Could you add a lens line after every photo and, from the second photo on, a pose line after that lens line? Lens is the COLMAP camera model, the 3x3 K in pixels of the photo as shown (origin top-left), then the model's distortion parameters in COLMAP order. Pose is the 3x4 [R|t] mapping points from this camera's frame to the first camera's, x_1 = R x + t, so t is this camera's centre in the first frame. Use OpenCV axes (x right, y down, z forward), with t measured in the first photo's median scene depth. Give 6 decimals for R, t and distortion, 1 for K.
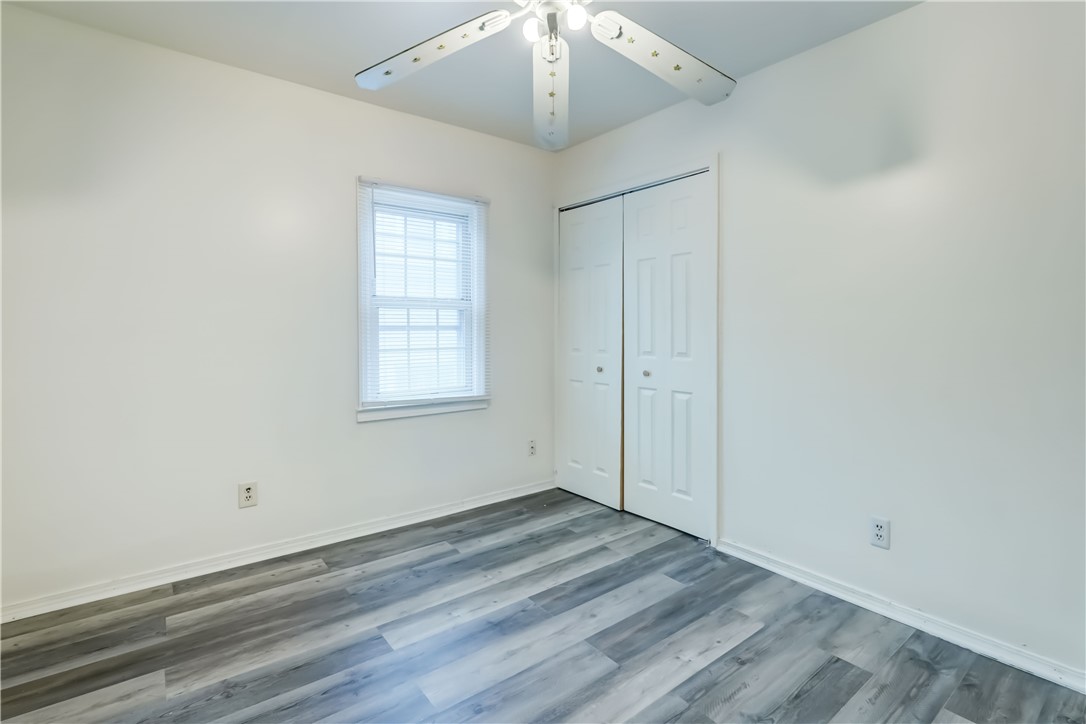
lens RADIAL K [[492.8, 0, 545.1], [0, 492.8, 330.2], [0, 0, 1]] dist [-0.010695, 0.001124]
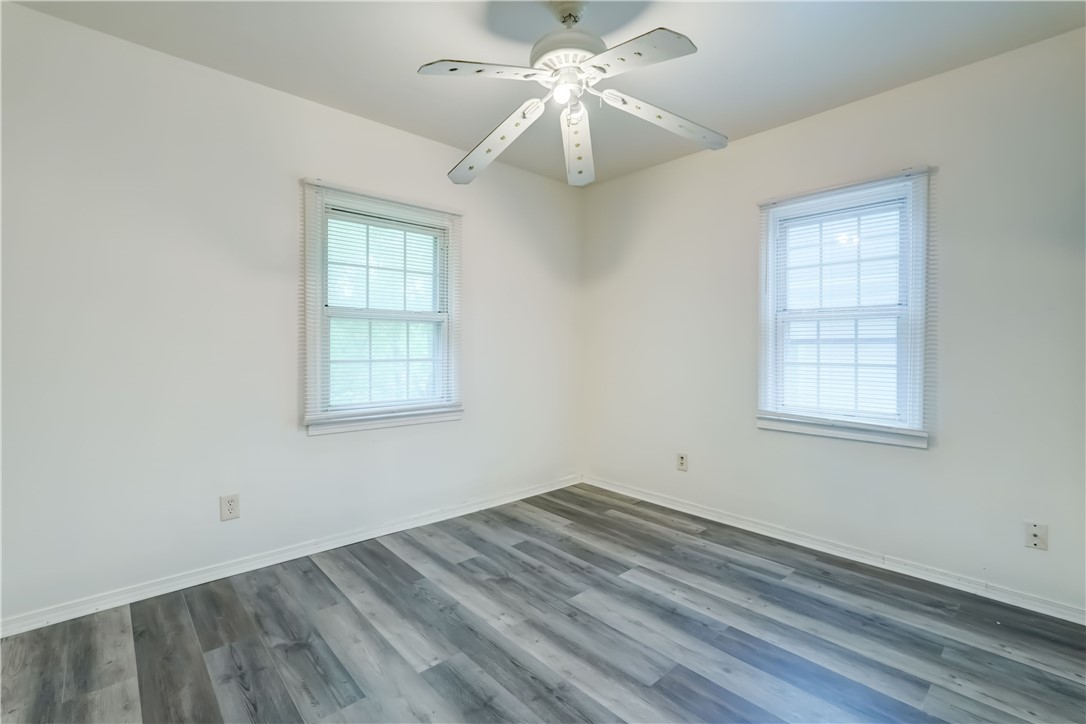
lens RADIAL K [[494.2, 0, 538.8], [0, 494.2, 341.1], [0, 0, 1]] dist [-0.004087, 0.001158]
pose [[0.081233, -0.007374, -0.996668, 0.705459], [-0.001987, 0.999969, -0.007560, 0.004076], [0.996693, 0.002594, 0.081216, 0.443598]]
